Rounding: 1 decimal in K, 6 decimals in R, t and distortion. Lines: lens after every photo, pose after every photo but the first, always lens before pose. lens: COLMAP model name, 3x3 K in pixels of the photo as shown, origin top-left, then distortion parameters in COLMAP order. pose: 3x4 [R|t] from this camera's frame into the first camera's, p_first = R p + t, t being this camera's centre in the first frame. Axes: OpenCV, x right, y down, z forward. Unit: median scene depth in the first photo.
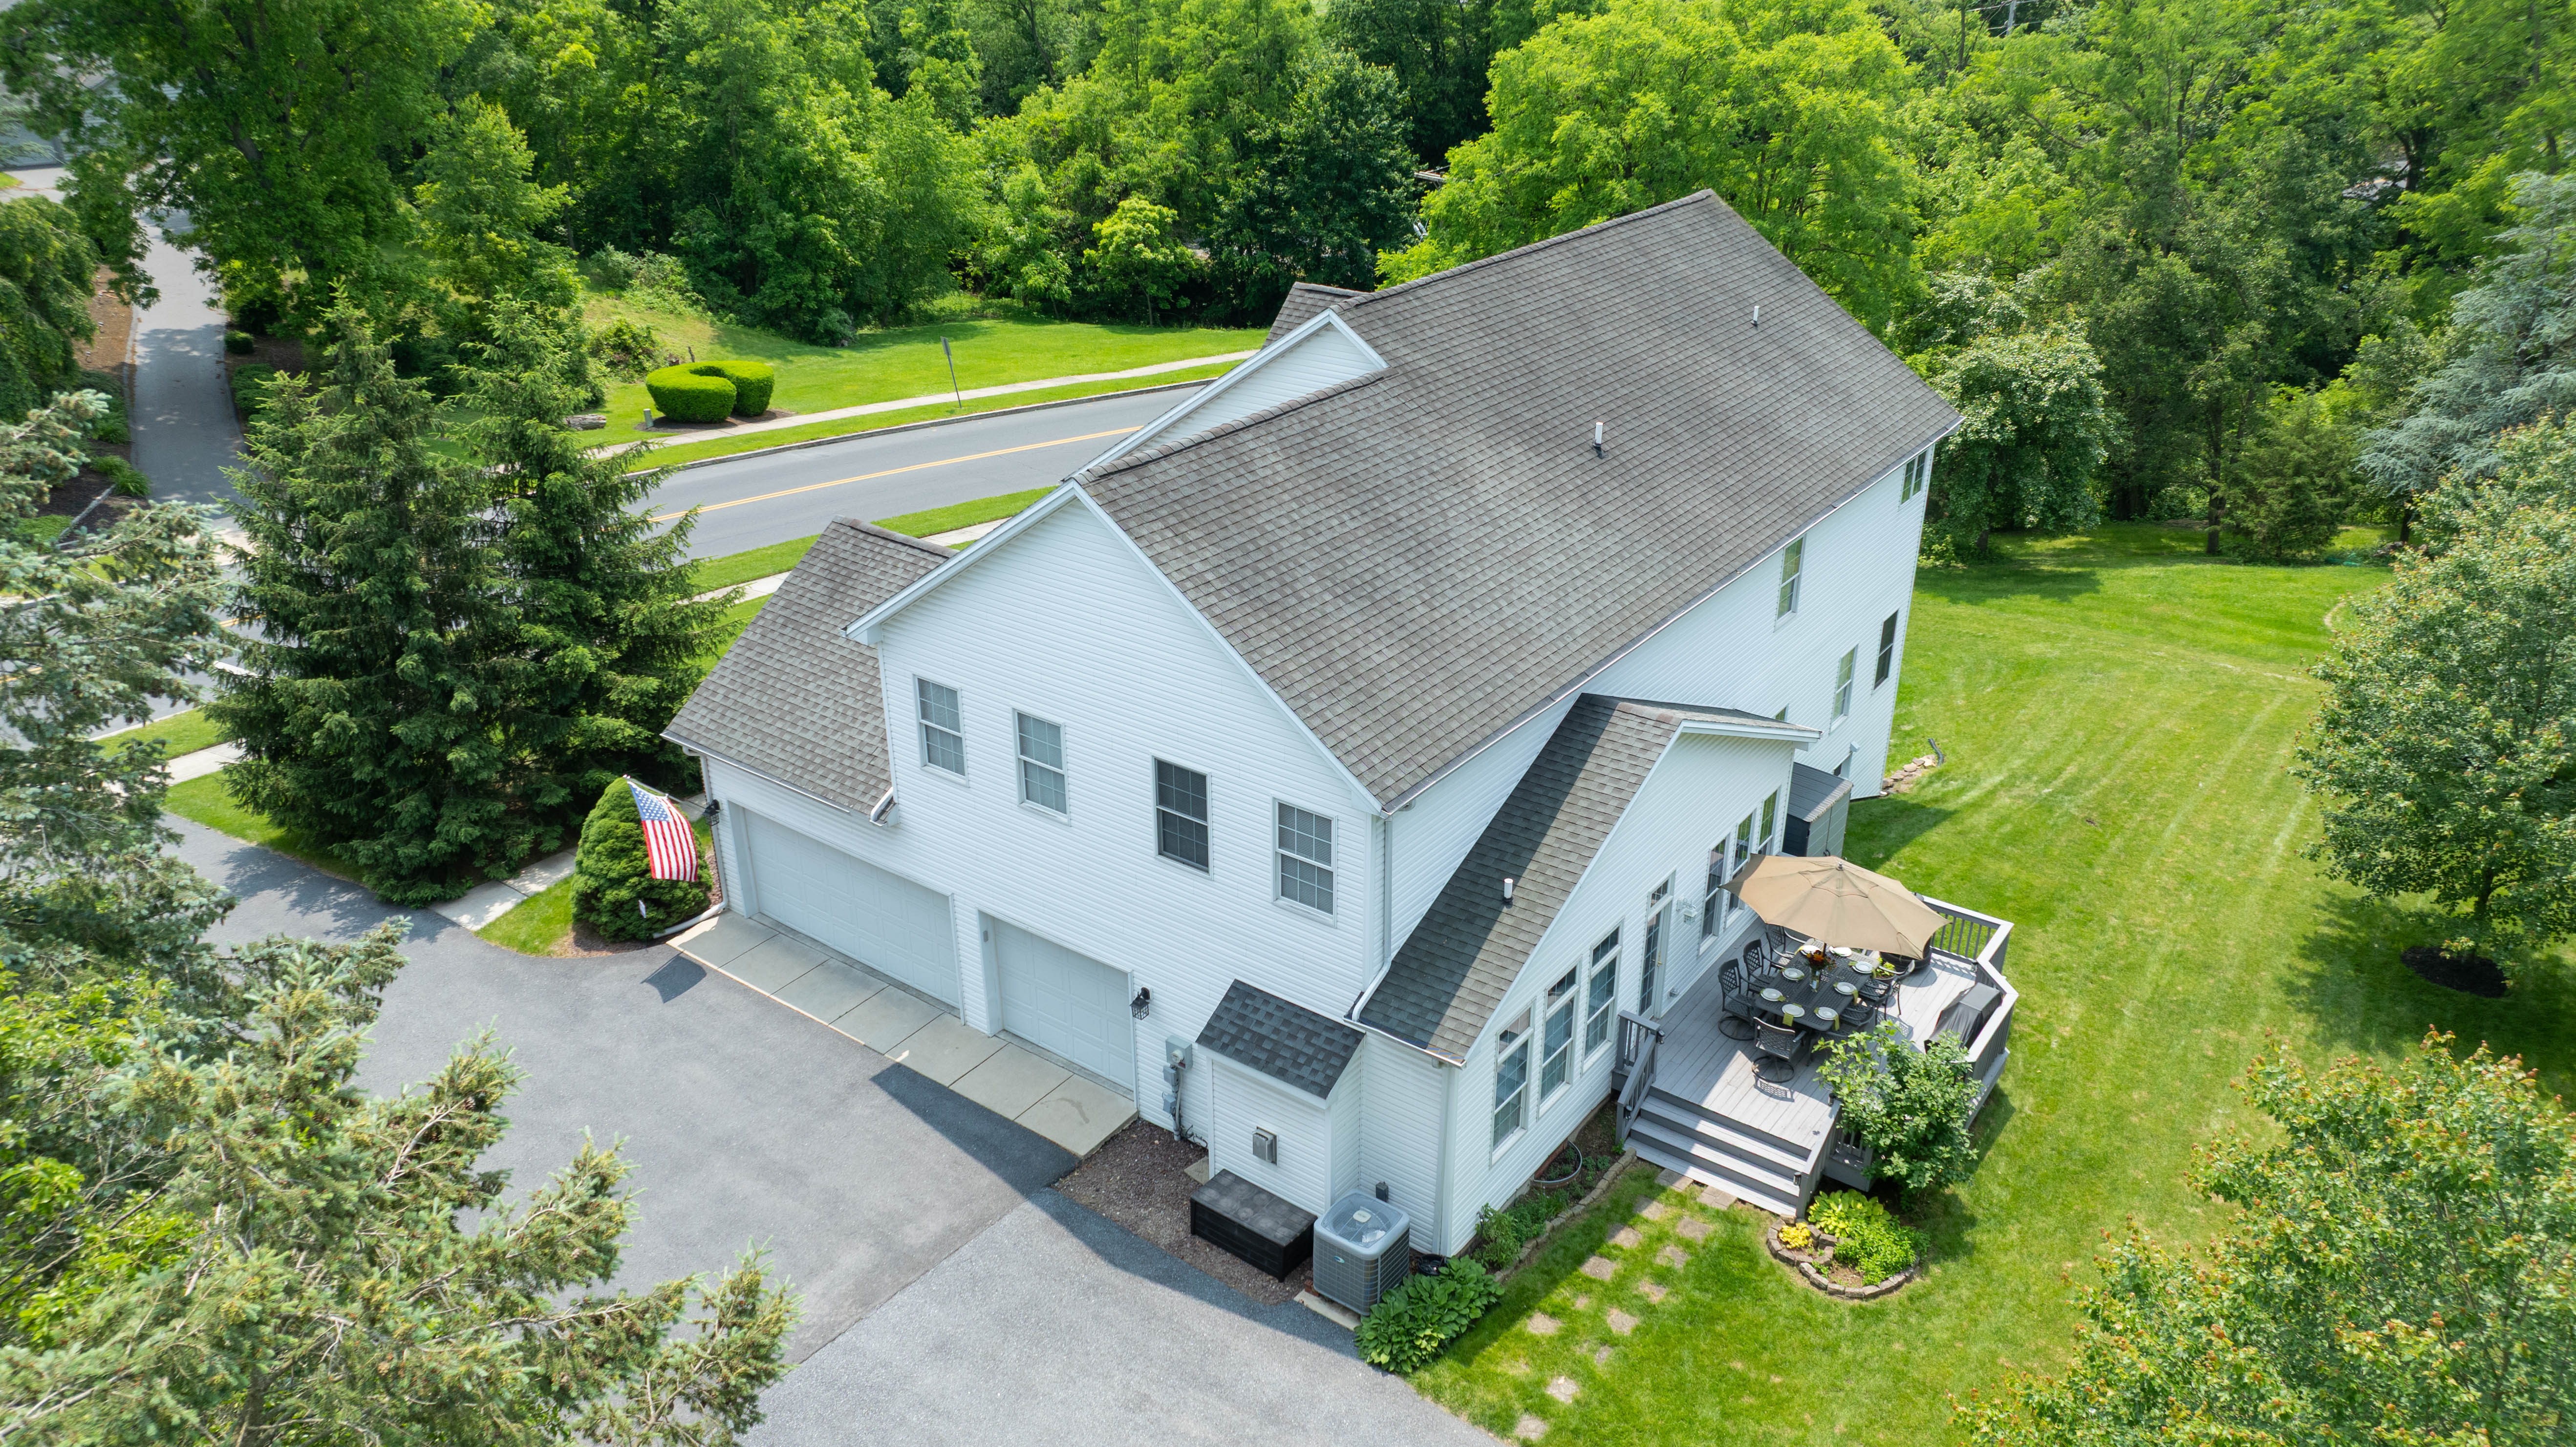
lens RADIAL K [[1834.9, 0, 1292.9], [0, 1834.9, 725.3], [0, 0, 1]] dist [0.000379, 0.000134]
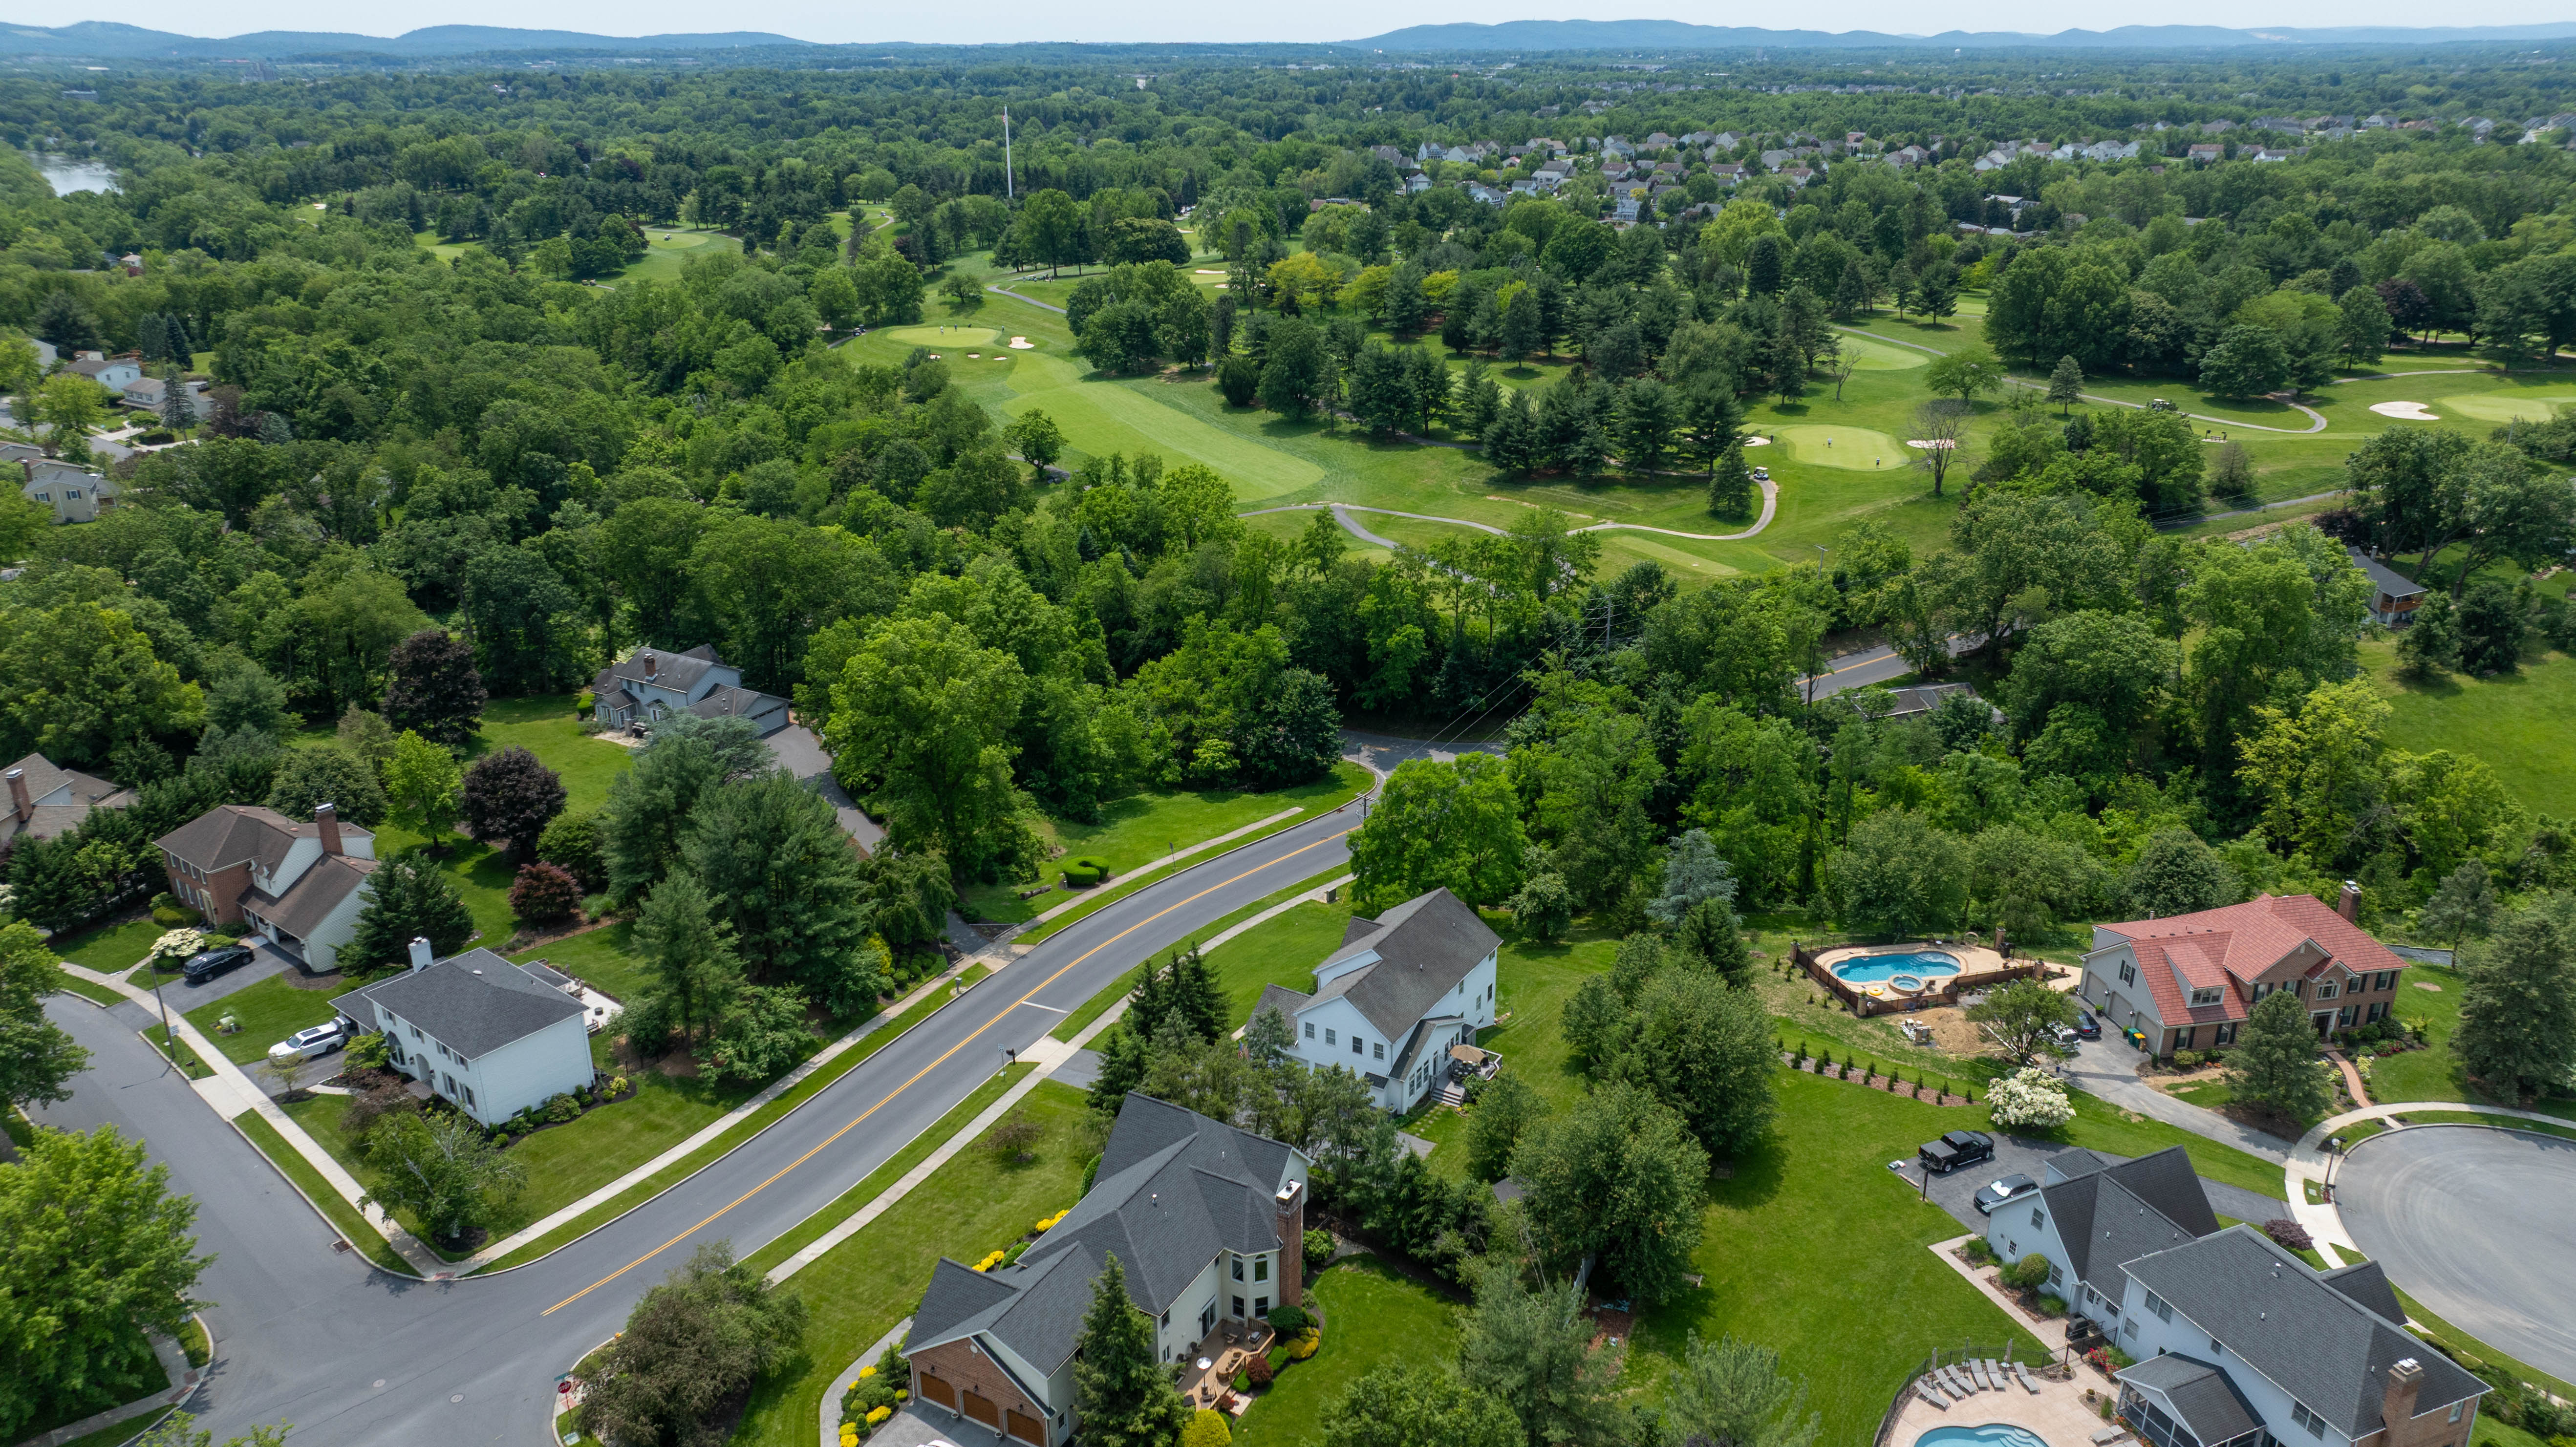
lens RADIAL K [[1917.9, 0, 1291.5], [0, 1917.9, 630.9], [0, 0, 1]] dist [-0.063760, 0.091770]
pose [[0.995673, -0.032326, 0.087119, -0.718980], [0.042758, 0.991771, -0.120672, -0.512273], [-0.082502, 0.123875, 0.988862, -4.987037]]
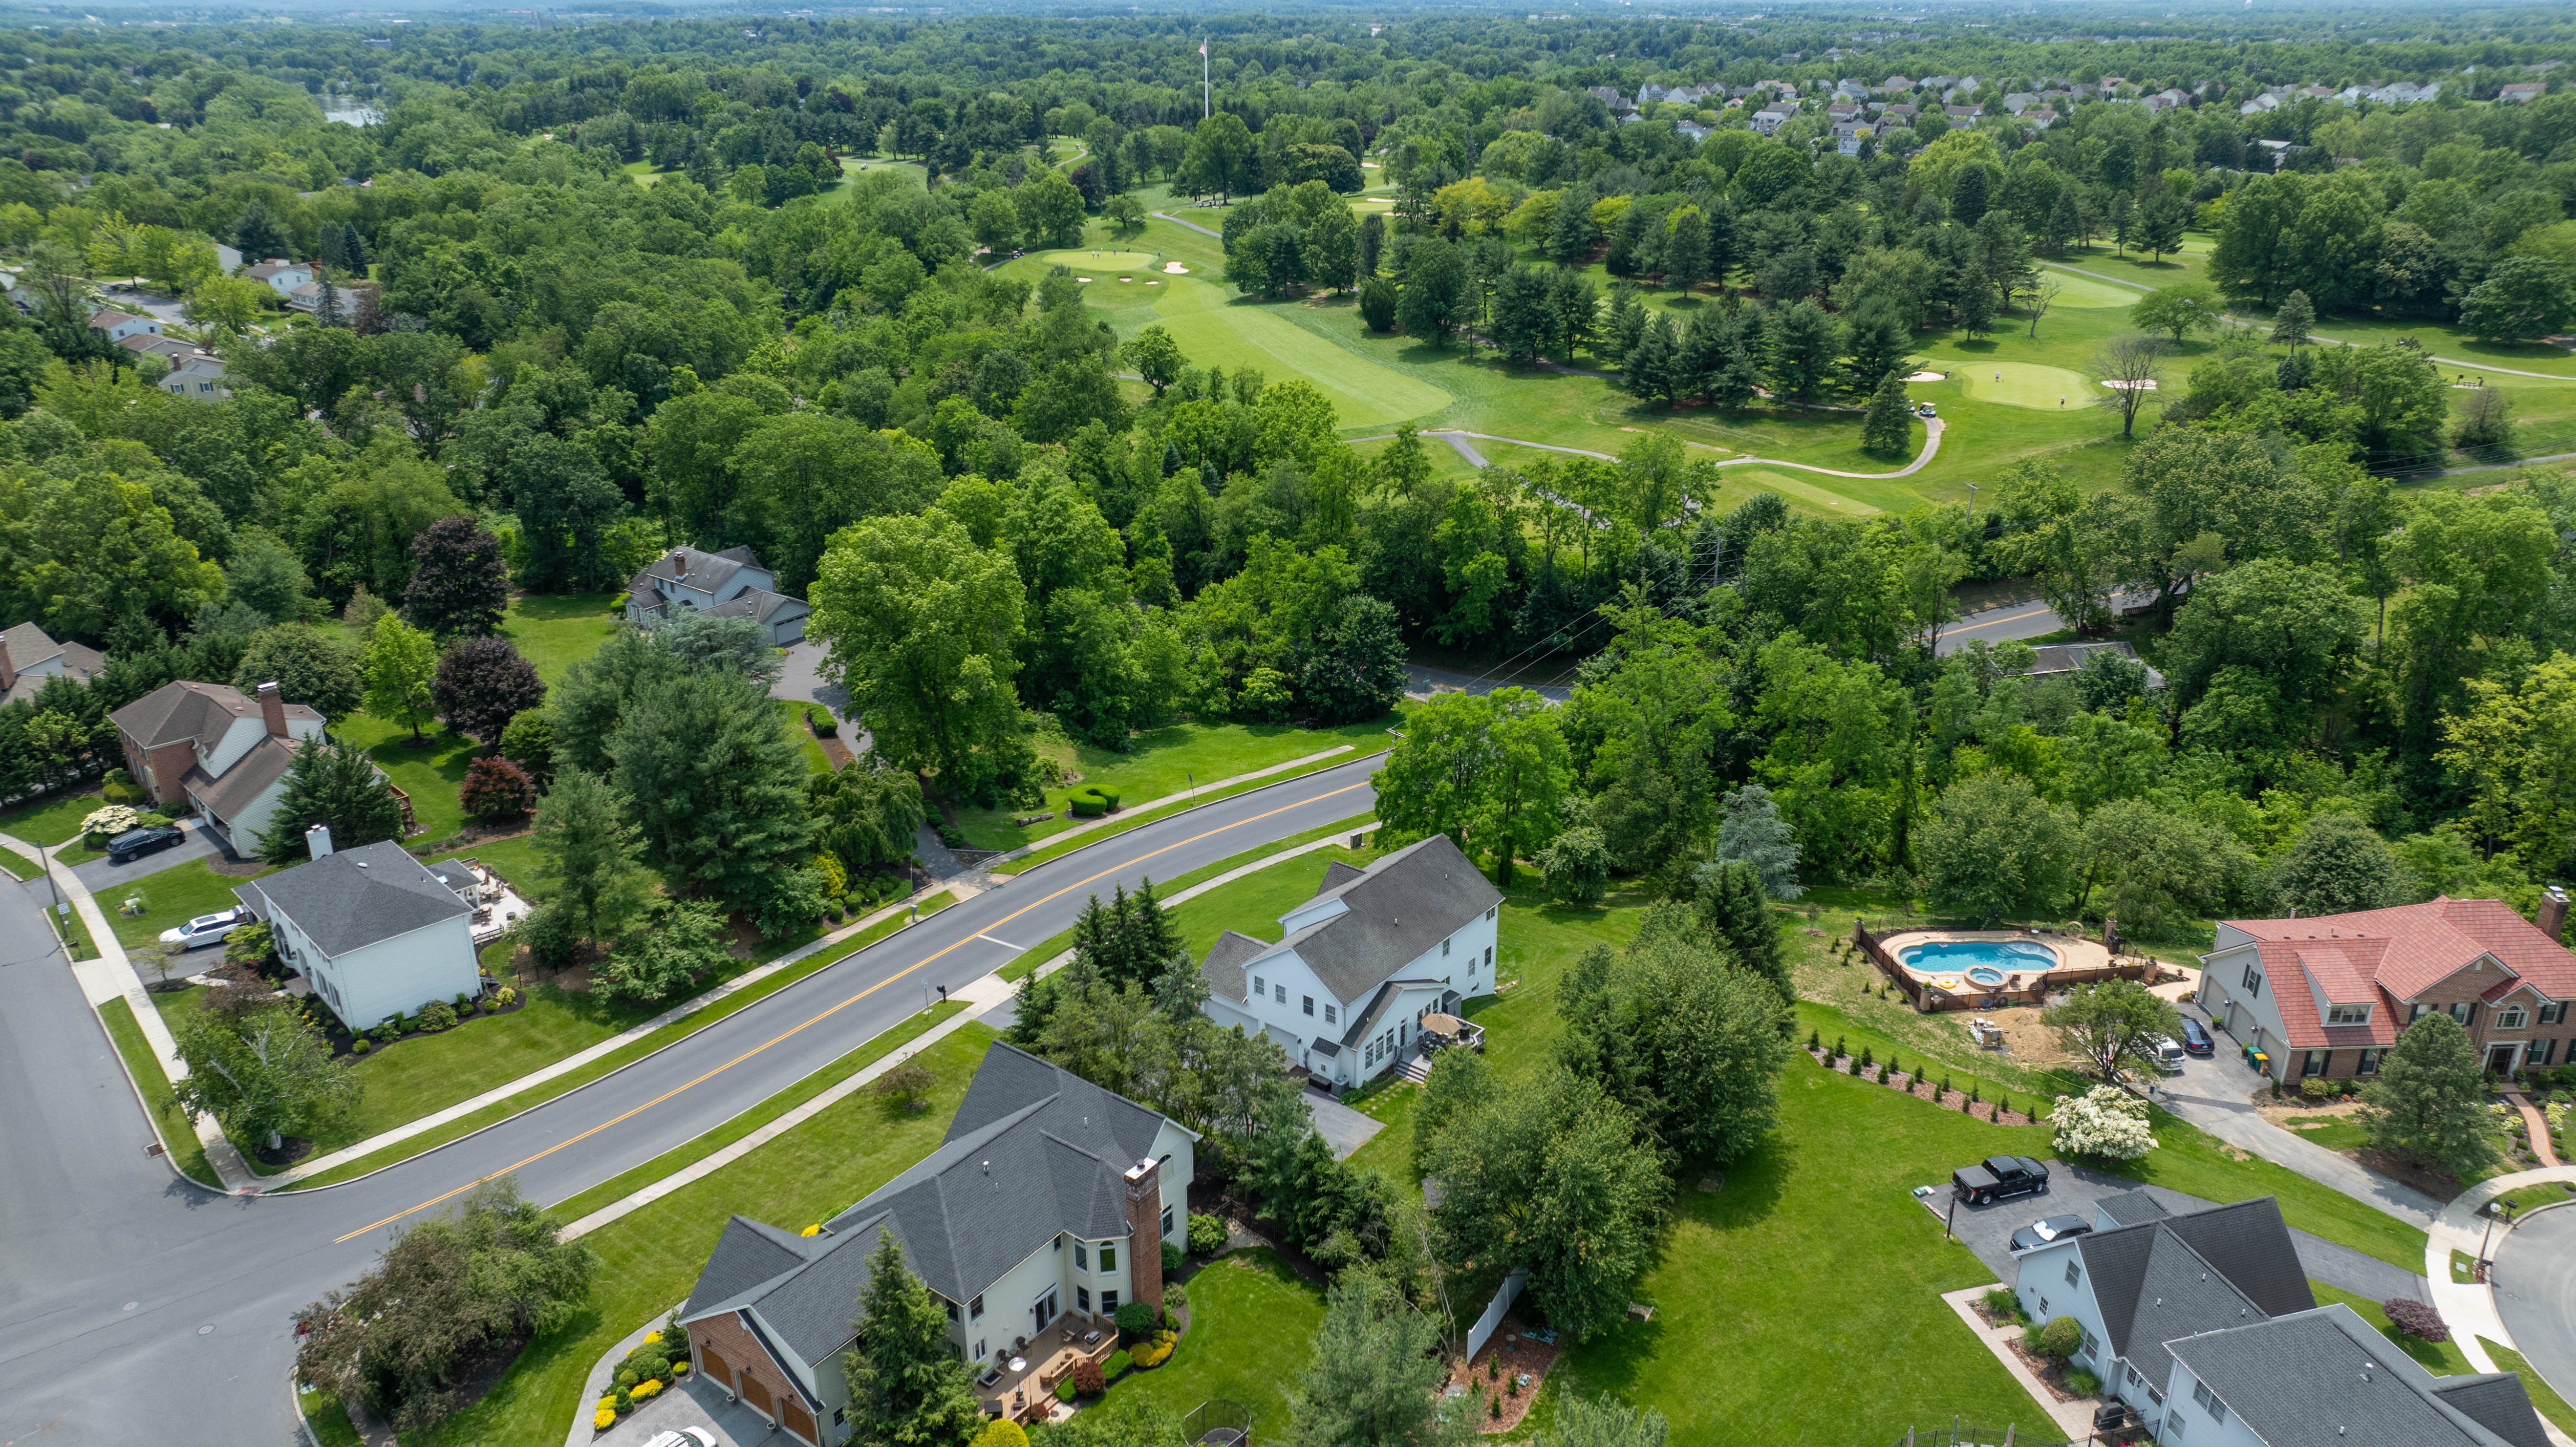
lens RADIAL K [[1917.9, 0, 1291.5], [0, 1917.9, 630.9], [0, 0, 1]] dist [-0.063760, 0.091770]
pose [[0.999357, 0.007485, -0.035078, 0.071451], [-0.011068, 0.994608, -0.103118, -0.418455], [0.034117, 0.103440, 0.994050, -4.226183]]
